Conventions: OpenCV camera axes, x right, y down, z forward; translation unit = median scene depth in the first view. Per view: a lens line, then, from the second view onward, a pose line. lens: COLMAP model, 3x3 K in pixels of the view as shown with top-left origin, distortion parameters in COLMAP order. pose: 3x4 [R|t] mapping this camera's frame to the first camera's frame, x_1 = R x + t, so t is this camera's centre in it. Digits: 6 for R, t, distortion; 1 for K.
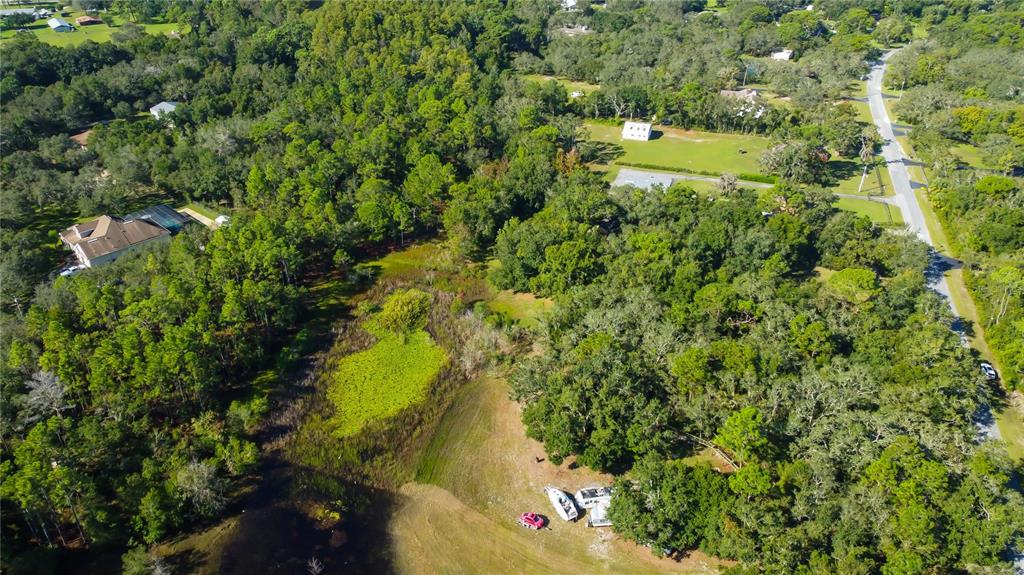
lens RADIAL K [[778.3, 0, 508.8], [0, 778.3, 286.0], [0, 0, 1]] dist [0.003372, 0.031424]
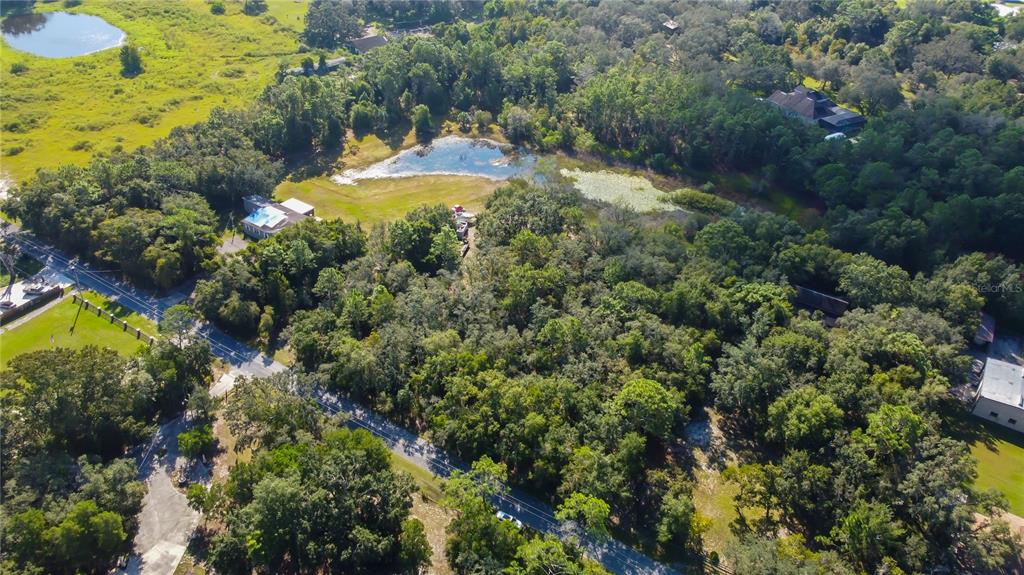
lens RADIAL K [[766.0, 0, 509.6], [0, 766.0, 308.2], [0, 0, 1]] dist [0.003924, 0.028698]
pose [[-0.263094, 0.557419, -0.787442, 0.993758], [-0.530300, 0.598285, 0.600697, -0.433698], [0.805955, 0.575620, 0.138194, 0.702374]]
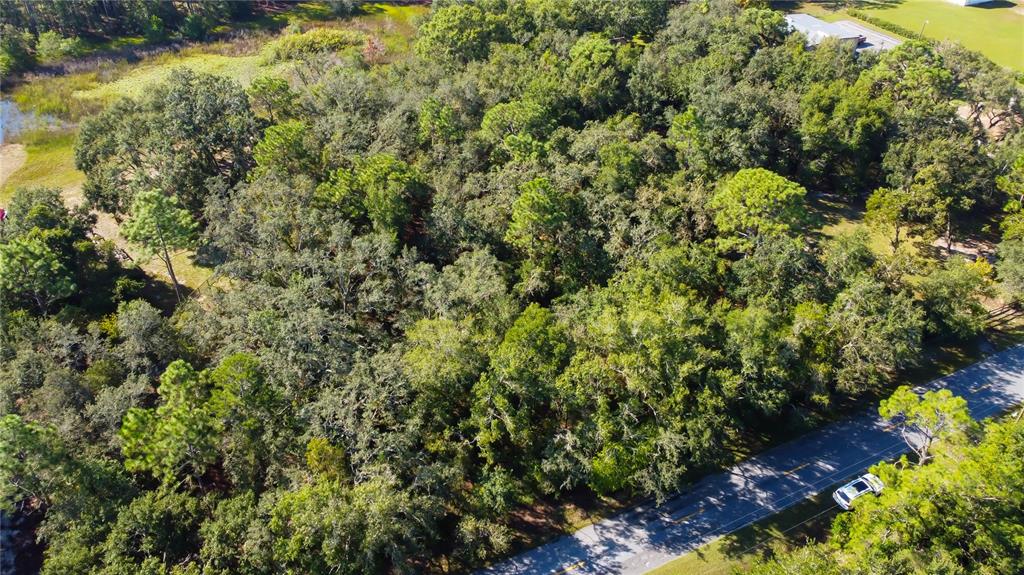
lens RADIAL K [[778.3, 0, 508.8], [0, 778.3, 286.0], [0, 0, 1]] dist [0.003372, 0.031424]
pose [[0.679262, 0.442100, -0.585791, 0.615087], [-0.374515, 0.895252, 0.241378, -0.013638], [0.631143, 0.055429, 0.773683, 0.514998]]
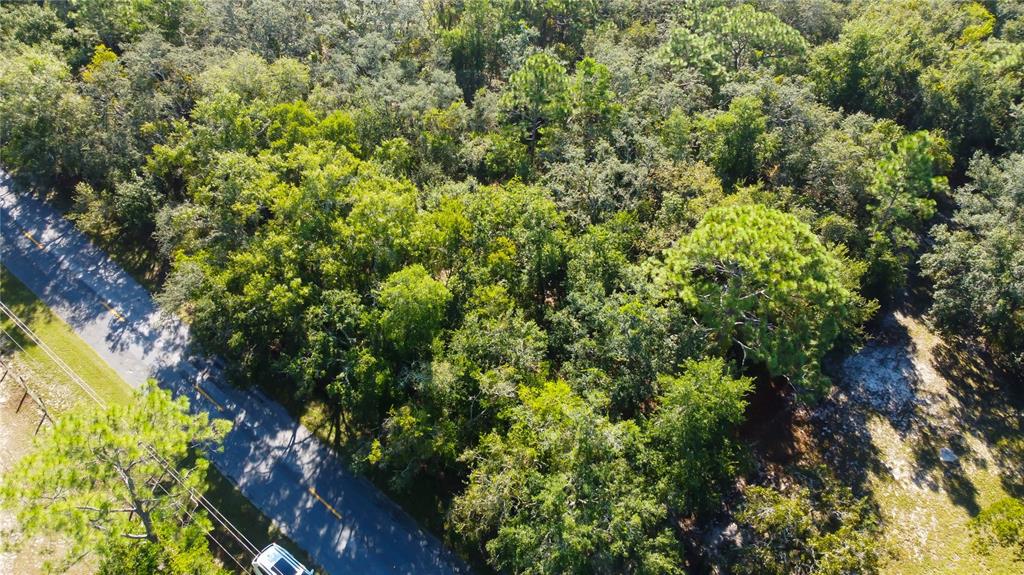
lens RADIAL K [[778.3, 0, 508.8], [0, 778.3, 286.0], [0, 0, 1]] dist [0.003372, 0.031424]
pose [[-0.393473, 0.602165, -0.694678, 0.637190], [-0.521618, 0.475996, 0.708056, -0.139258], [0.757030, 0.640957, 0.126808, 0.872010]]
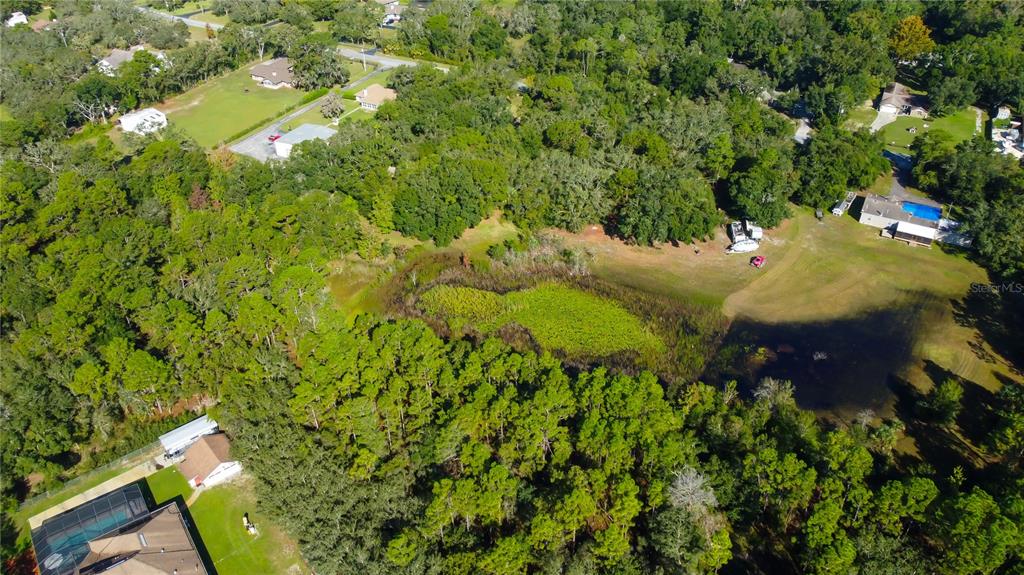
lens RADIAL K [[778.3, 0, 508.8], [0, 778.3, 286.0], [0, 0, 1]] dist [0.003372, 0.031424]
pose [[0.181467, -0.570018, 0.801342, -0.888625], [0.497480, 0.756123, 0.425196, -0.366921], [-0.848282, 0.321493, 0.420784, 0.569438]]
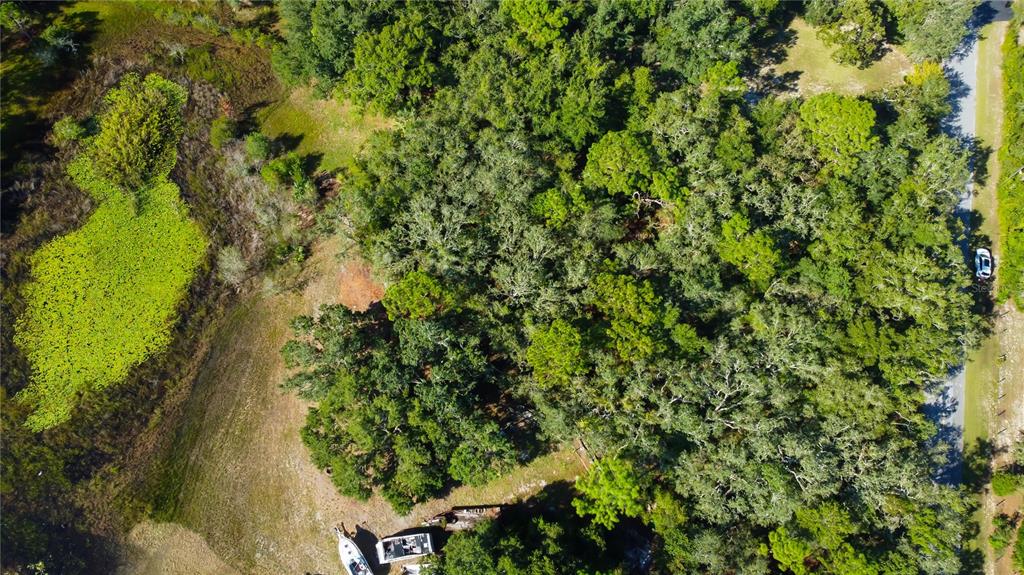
lens RADIAL K [[778.3, 0, 508.8], [0, 778.3, 286.0], [0, 0, 1]] dist [0.003372, 0.031424]
pose [[0.997058, -0.023913, 0.072825, 0.118795], [-0.026401, 0.784818, 0.619163, -0.275991], [-0.071960, -0.619264, 0.781878, 0.420653]]
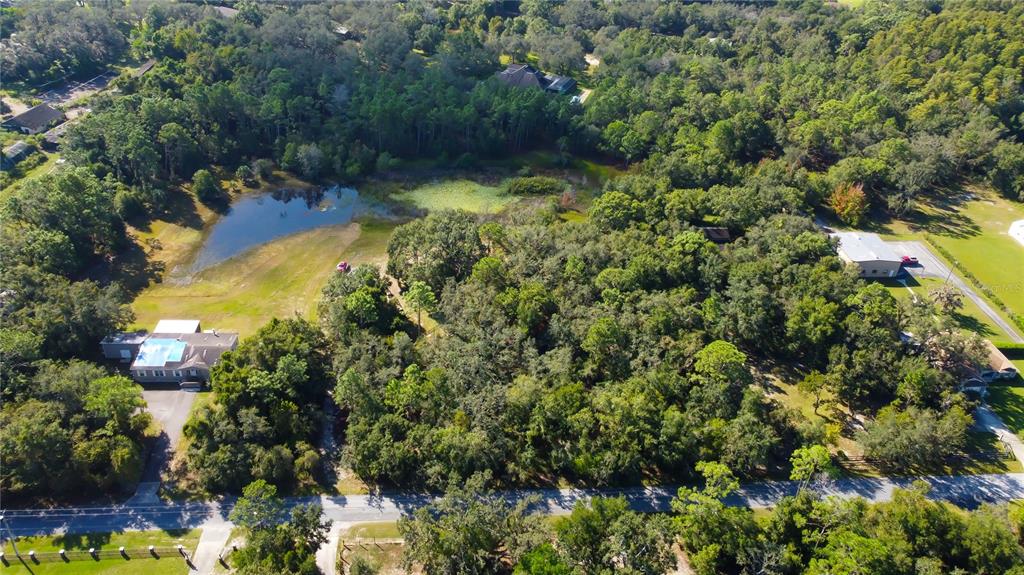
lens RADIAL K [[766.0, 0, 509.6], [0, 766.0, 308.2], [0, 0, 1]] dist [0.003924, 0.028698]
pose [[0.378837, 0.543084, -0.749361, 0.922380], [-0.512244, 0.797419, 0.318950, -0.192145], [0.770771, 0.263026, 0.580283, 0.295607]]
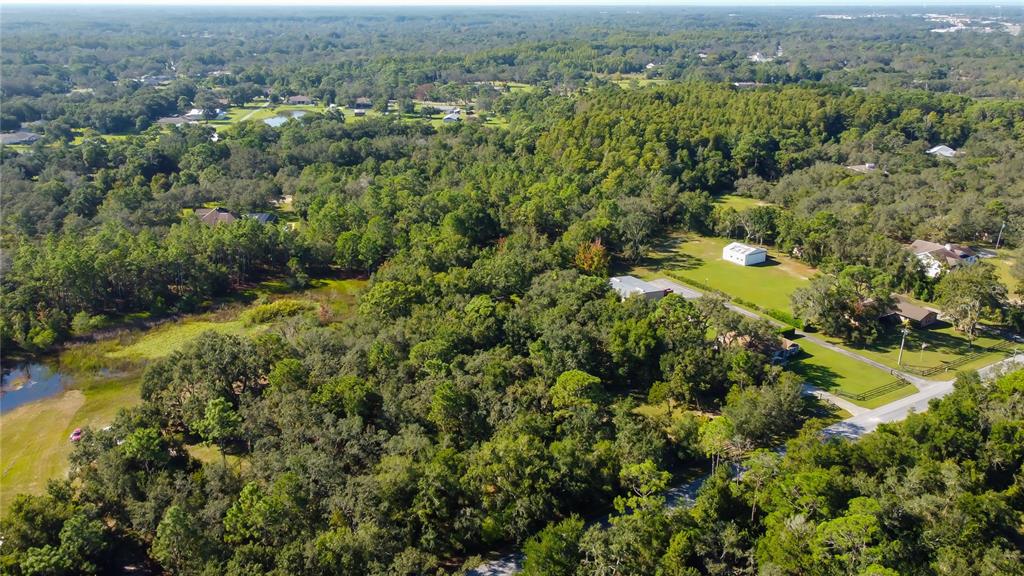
lens RADIAL K [[835.9, 0, 512.0], [0, 835.9, 288.0], [0, 0, 1]] dist [0.006115, 0.011129]
pose [[0.761362, 0.210421, -0.613230, 0.868408], [-0.328401, 0.940712, -0.084937, -0.005298], [0.559000, 0.266053, 0.785324, 0.237853]]
